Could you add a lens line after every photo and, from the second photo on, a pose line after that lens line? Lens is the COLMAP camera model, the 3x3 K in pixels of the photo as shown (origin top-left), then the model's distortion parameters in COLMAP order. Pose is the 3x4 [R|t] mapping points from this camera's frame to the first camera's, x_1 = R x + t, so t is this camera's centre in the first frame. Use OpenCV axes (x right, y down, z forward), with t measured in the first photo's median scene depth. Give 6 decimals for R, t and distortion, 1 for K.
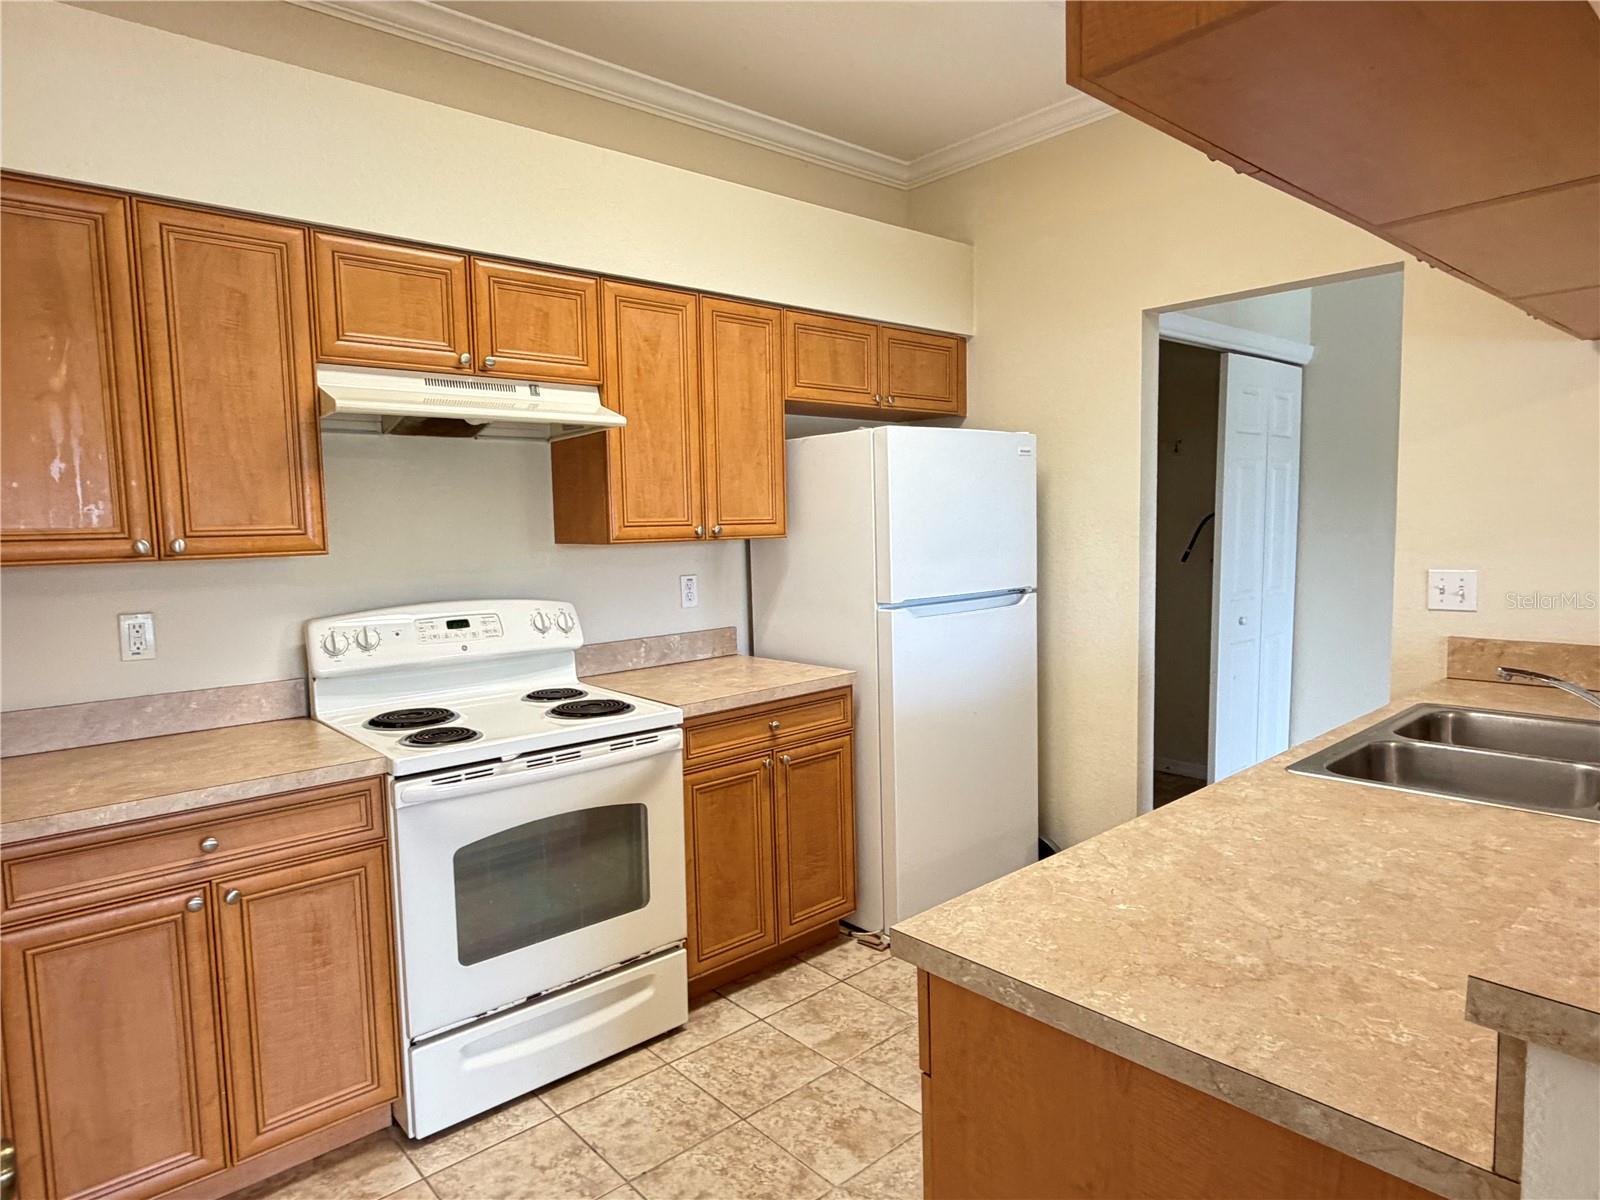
lens RADIAL K [[949.5, 0, 791.8], [0, 949.5, 602.1], [0, 0, 1]] dist [-0.001229, 0.000912]
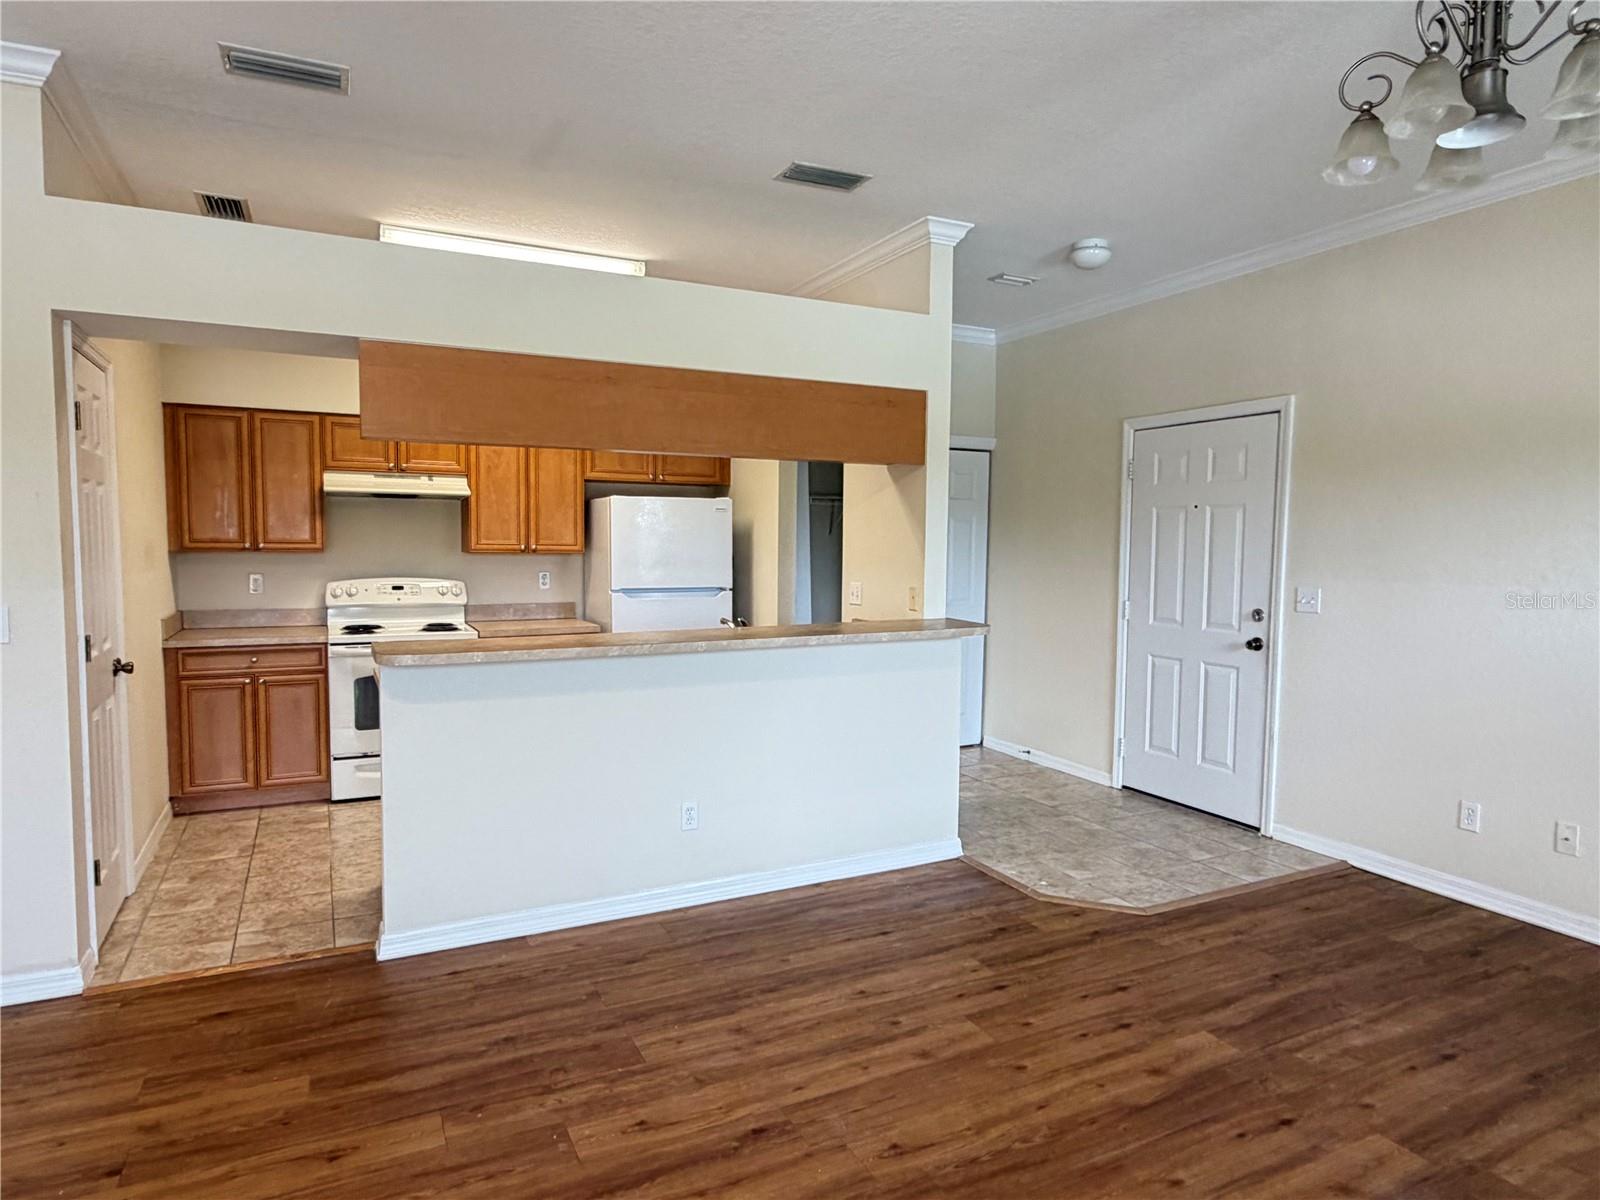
lens RADIAL K [[952.7, 0, 800.0], [0, 952.7, 600.0], [0, 0, 1]] dist [0.002714, 0.002071]
pose [[0.968426, 0.047374, -0.244758, 1.158119], [-0.053220, 0.998433, -0.017322, 0.043930], [0.243554, 0.029801, 0.969429, -0.929990]]
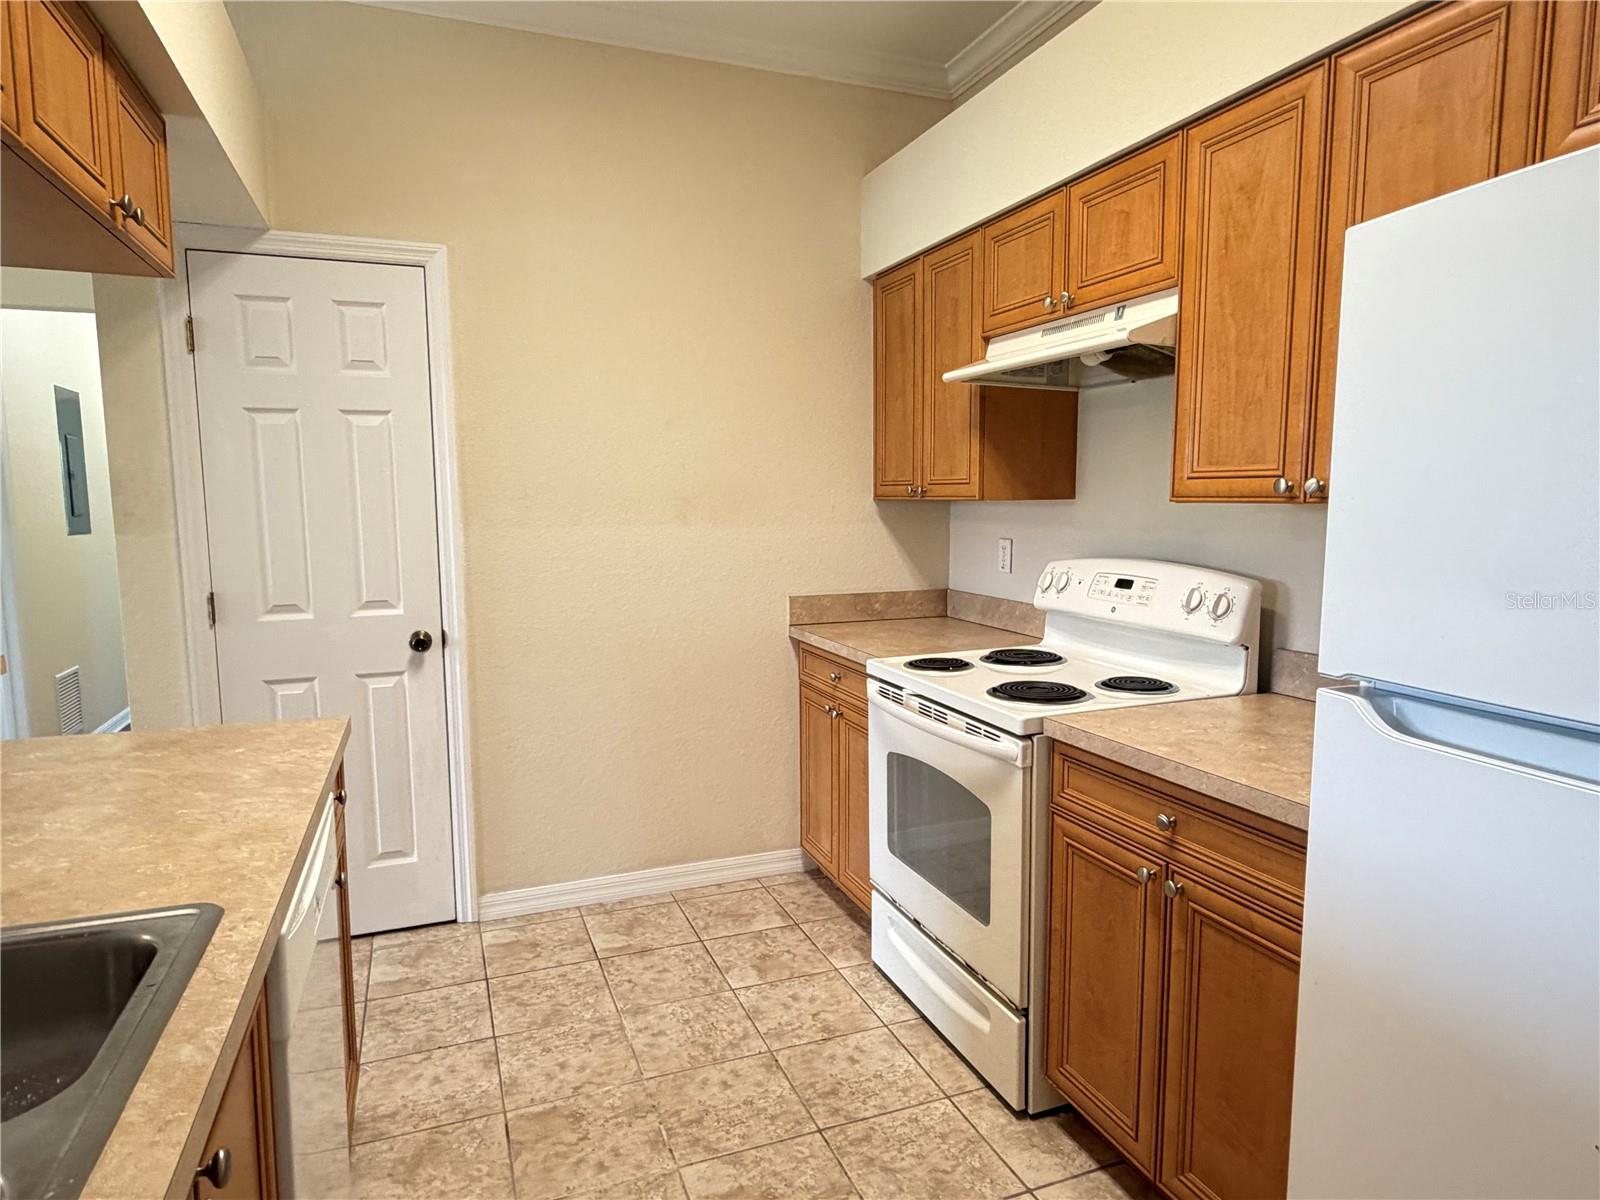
lens RADIAL K [[949.5, 0, 791.8], [0, 949.5, 602.1], [0, 0, 1]] dist [-0.001229, 0.000912]
pose [[-0.347172, 0.129387, -0.928833, 0.695280], [-0.069234, 0.984198, 0.162978, -0.098220], [0.935242, 0.120888, -0.332728, 1.138043]]
